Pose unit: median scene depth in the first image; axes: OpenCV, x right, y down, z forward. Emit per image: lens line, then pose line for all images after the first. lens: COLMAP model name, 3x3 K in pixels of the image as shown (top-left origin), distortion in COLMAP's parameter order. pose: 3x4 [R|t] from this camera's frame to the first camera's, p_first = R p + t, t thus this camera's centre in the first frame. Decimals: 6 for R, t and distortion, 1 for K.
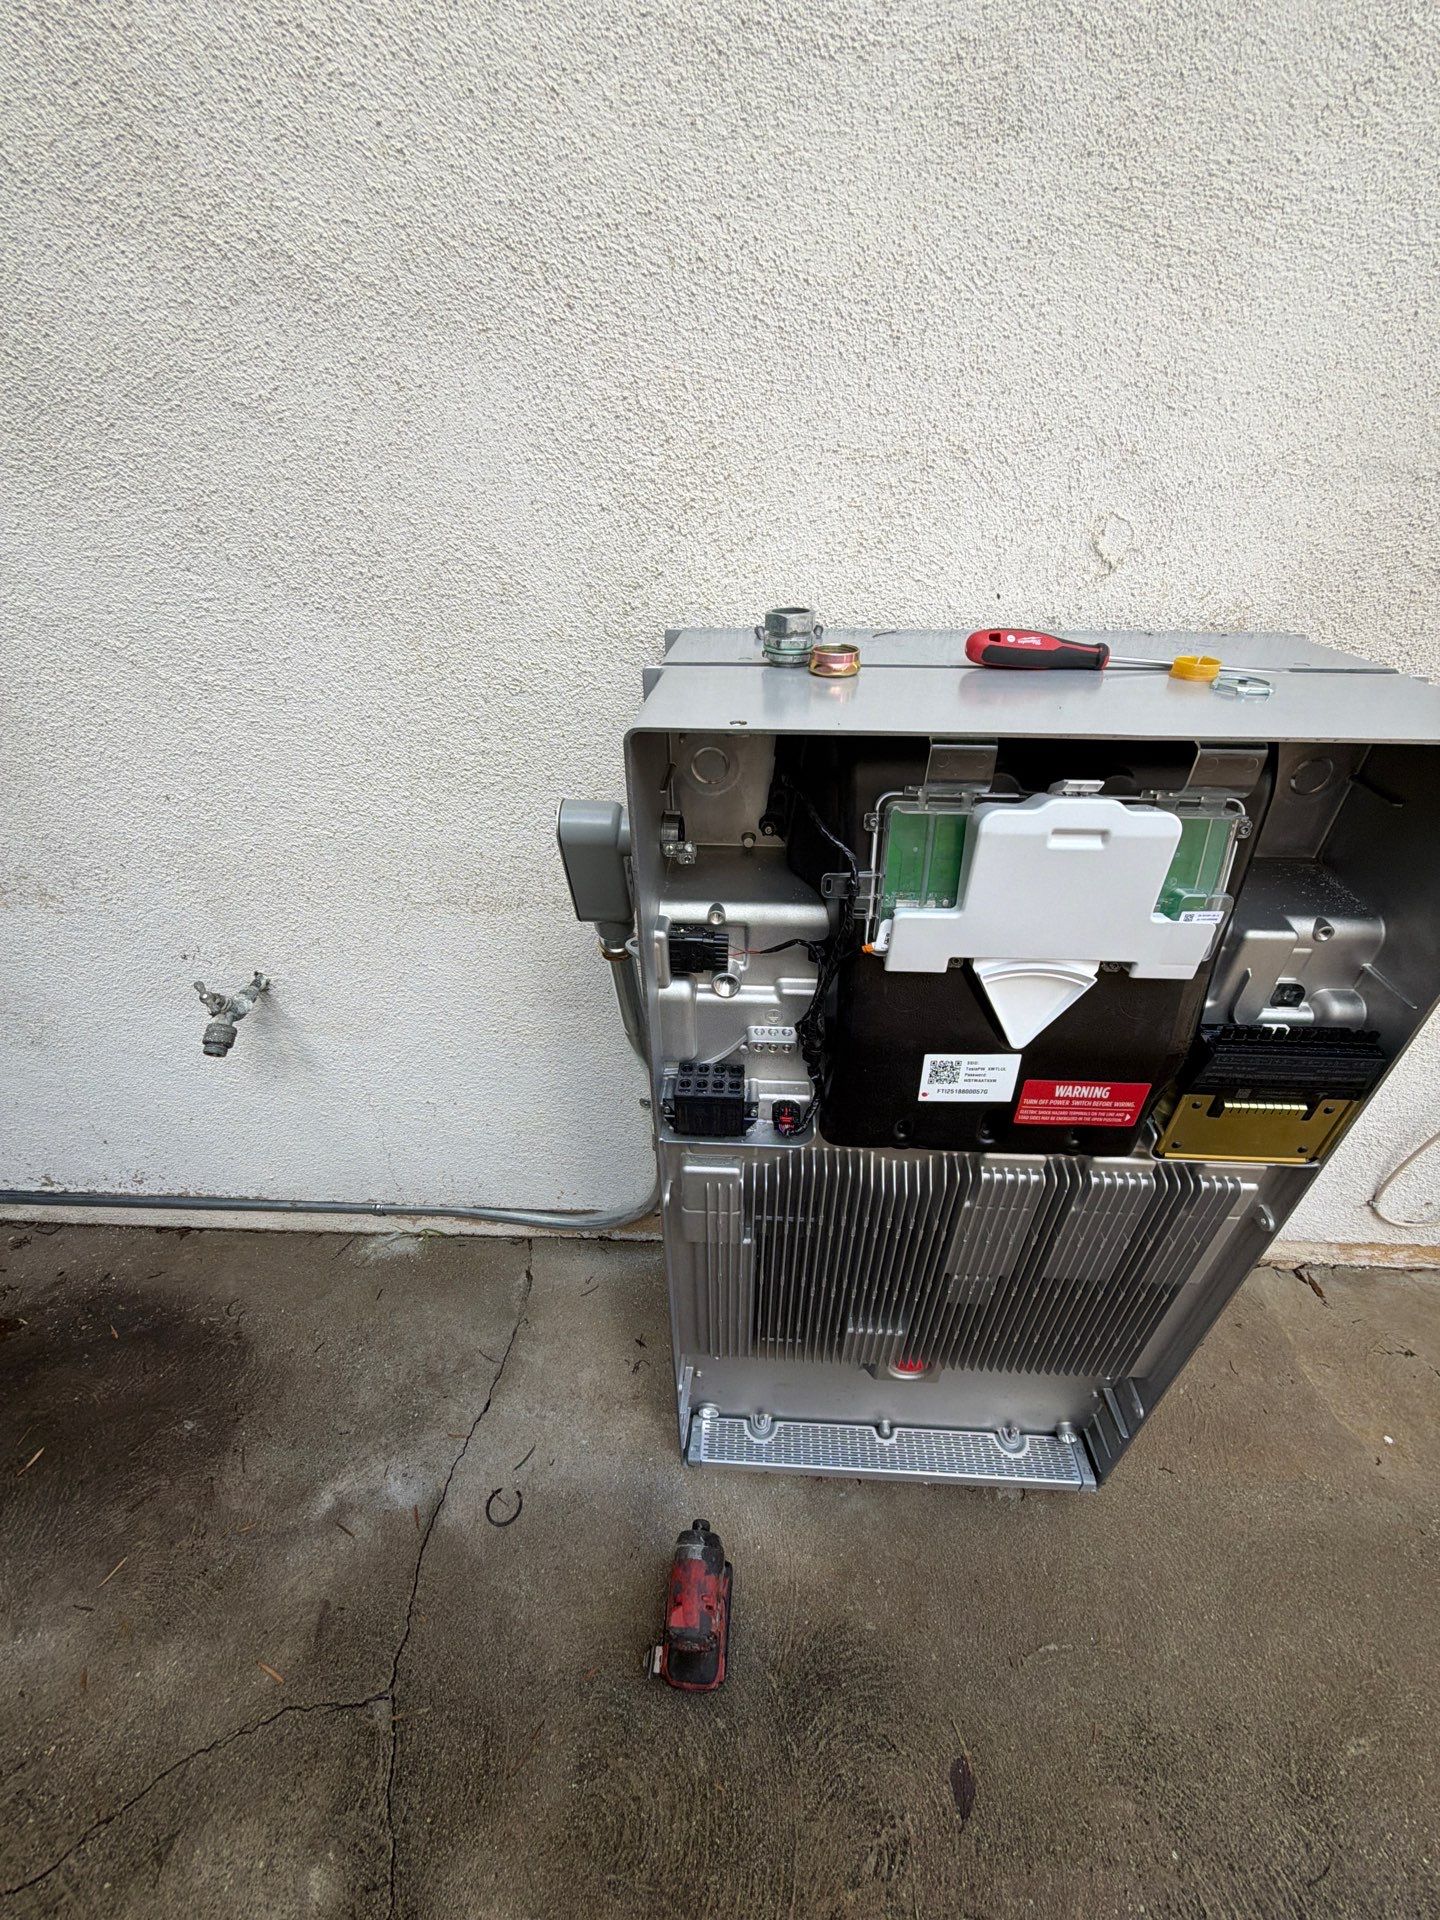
lens RADIAL K [[772.0, 0, 716.8], [0, 772.0, 949.2], [0, 0, 1]] dist [-0.003590, -0.000284]
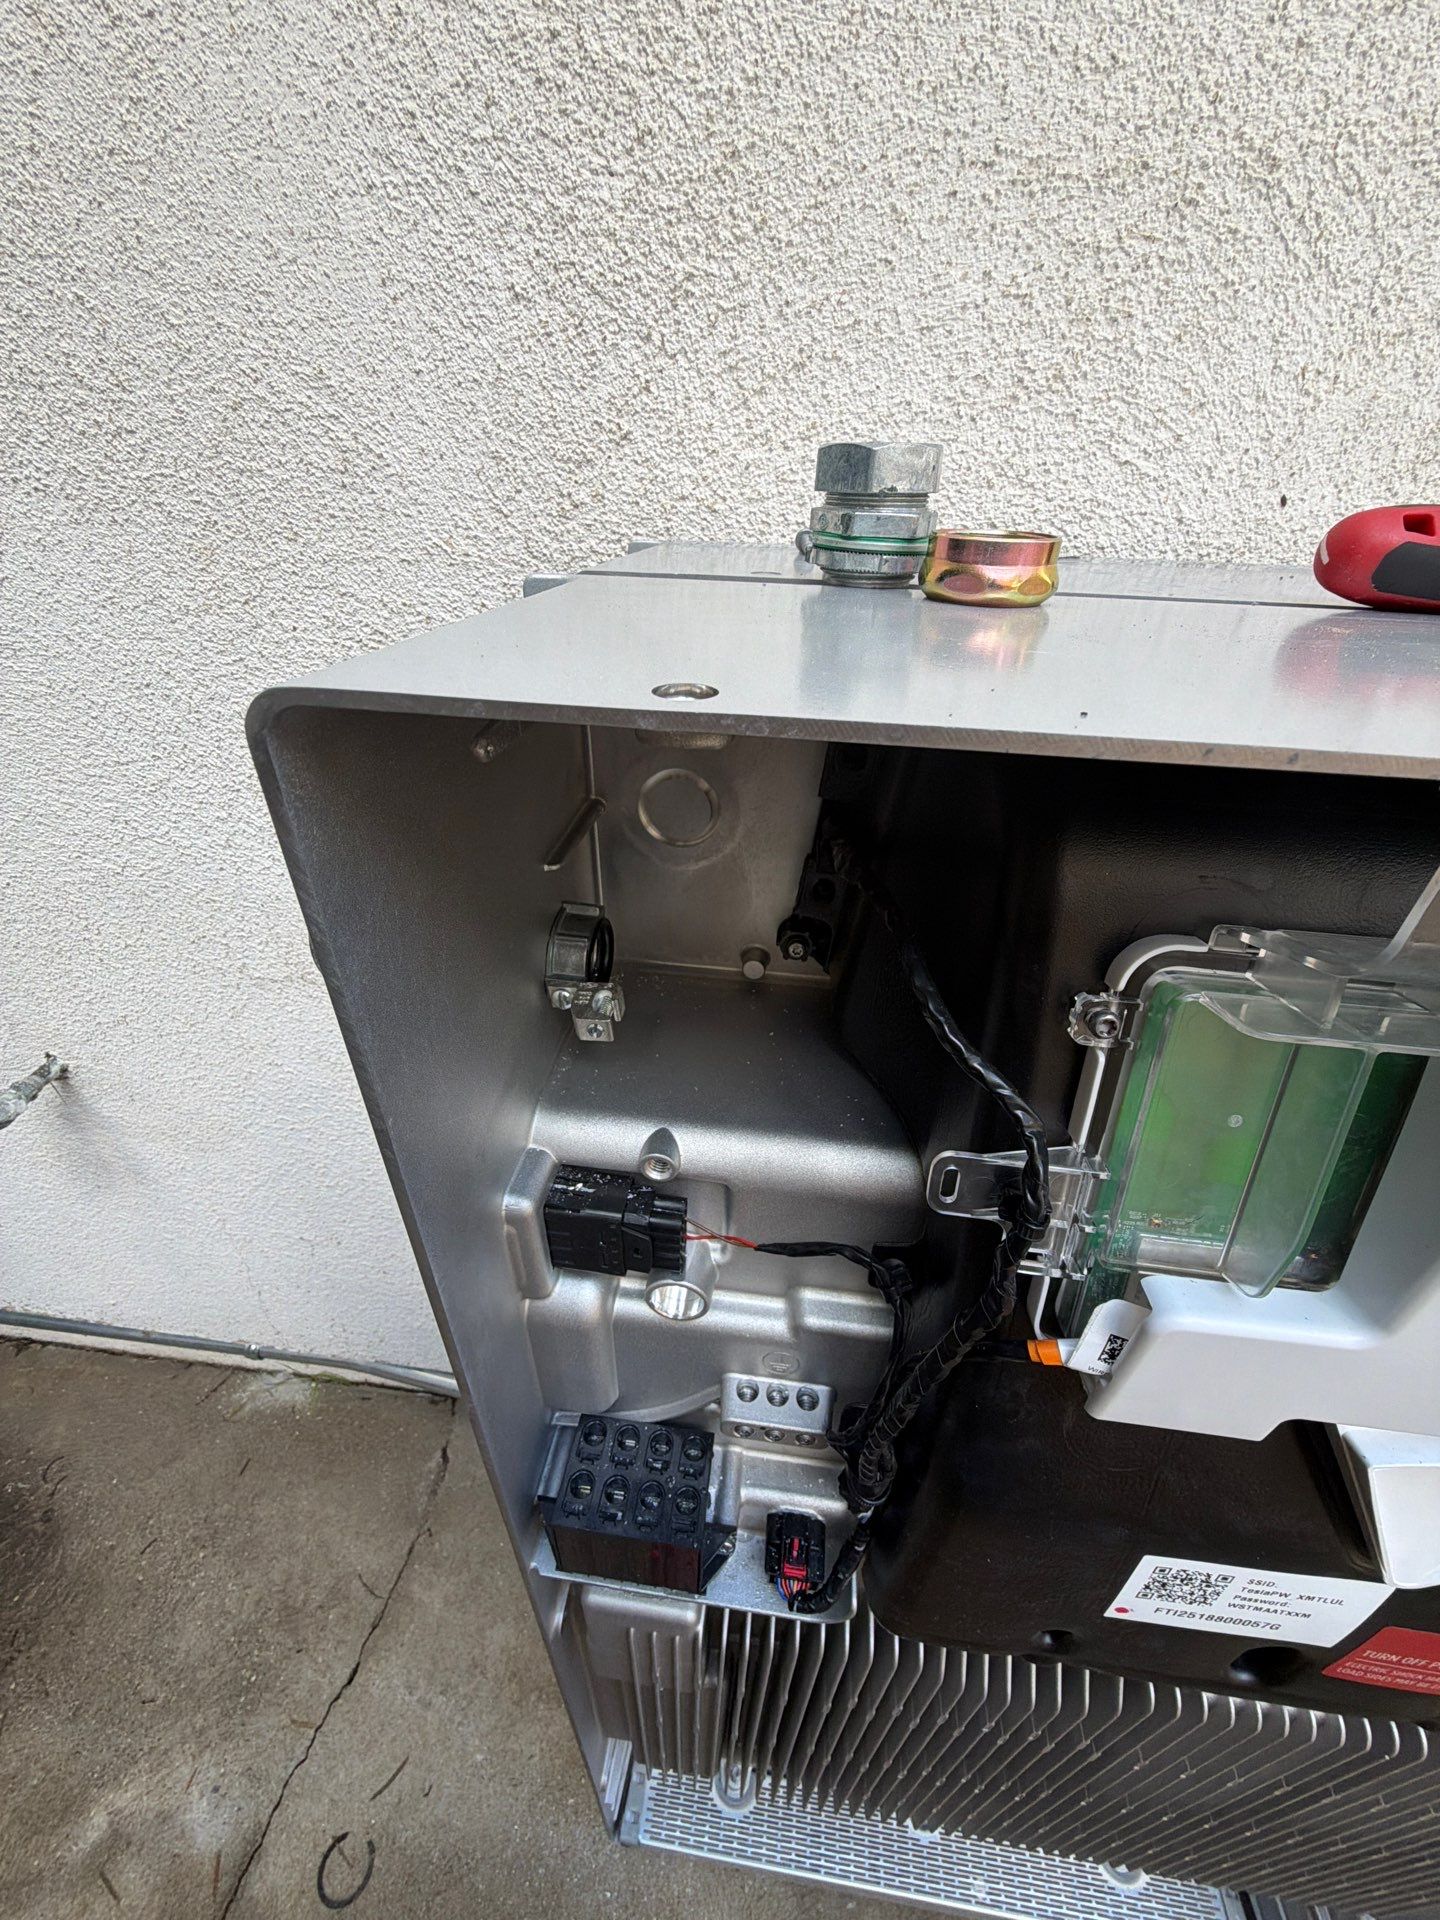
lens RADIAL K [[772.0, 0, 714.1], [0, 772.0, 950.7], [0, 0, 1]] dist [-0.003590, -0.000284]
pose [[0.996667, 0.065635, -0.048447, 0.036505], [-0.066422, 0.997682, -0.014812, -0.131222], [0.047363, 0.017981, 0.998716, 0.482979]]
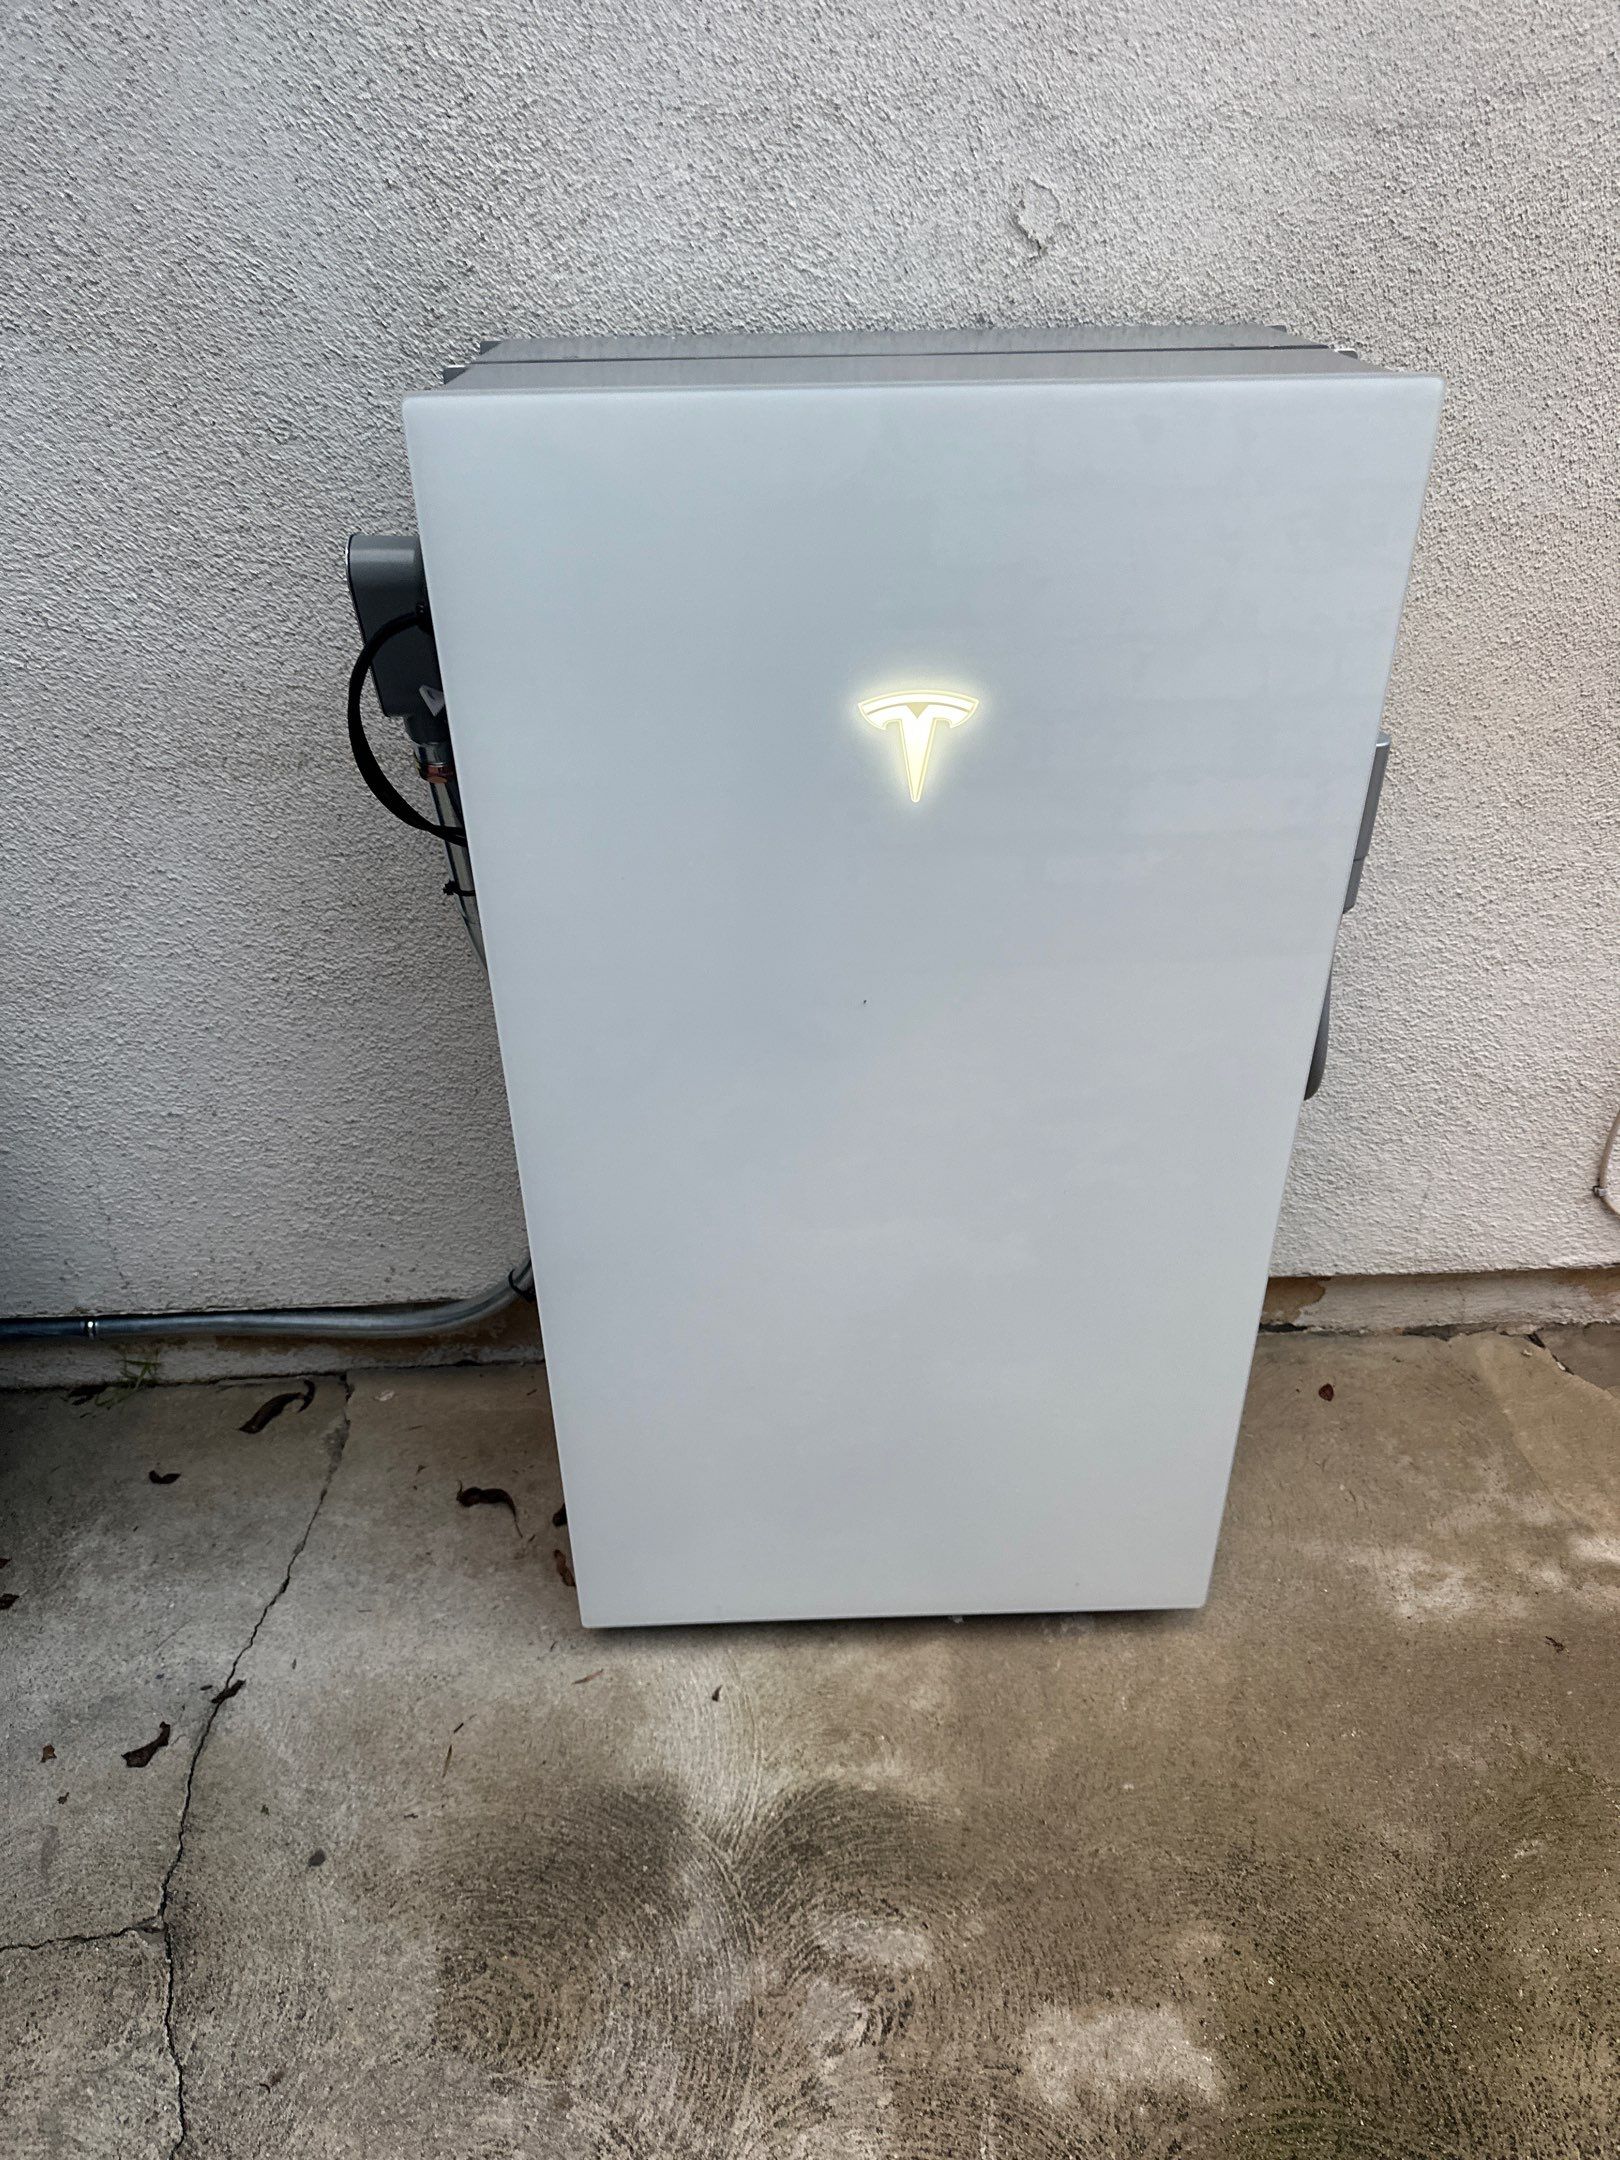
lens RADIAL K [[1574.8, 0, 817.3], [0, 1574.8, 1088.2], [0, 0, 1]] dist [-0.004042, -0.009258]
pose [[0.996331, -0.053228, 0.067015, 0.123903], [0.055380, 0.997994, -0.030677, 0.395904], [-0.065248, 0.034275, 0.997280, -0.557052]]
